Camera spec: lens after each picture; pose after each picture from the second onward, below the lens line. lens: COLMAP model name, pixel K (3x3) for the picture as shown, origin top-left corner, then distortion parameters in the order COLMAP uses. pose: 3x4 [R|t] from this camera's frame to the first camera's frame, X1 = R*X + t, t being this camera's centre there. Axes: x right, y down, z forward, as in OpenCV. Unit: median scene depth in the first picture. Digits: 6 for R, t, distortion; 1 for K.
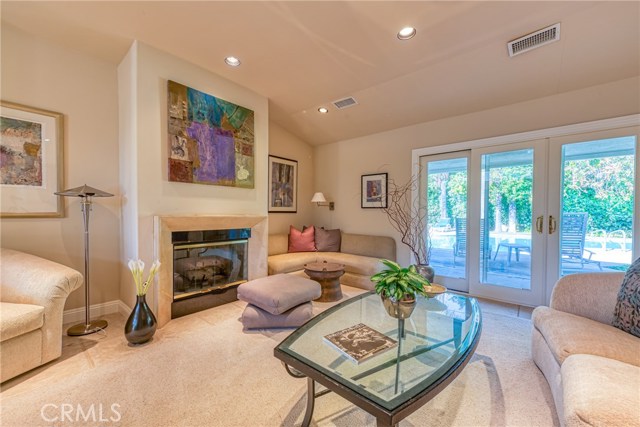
lens RADIAL K [[250.5, 0, 318.0], [0, 250.5, 214.5], [0, 0, 1]] dist [0.005725, -0.001057]
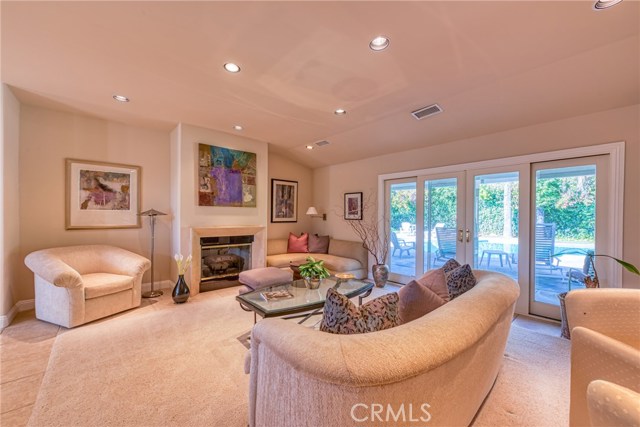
lens RADIAL K [[250.5, 0, 318.4], [0, 250.5, 213.7], [0, 0, 1]] dist [0.005725, -0.001057]
pose [[0.990538, 0.002369, -0.137215, 0.368148], [-0.004299, 0.999896, -0.013772, -0.061518], [0.137168, 0.014231, 0.990446, -0.461056]]
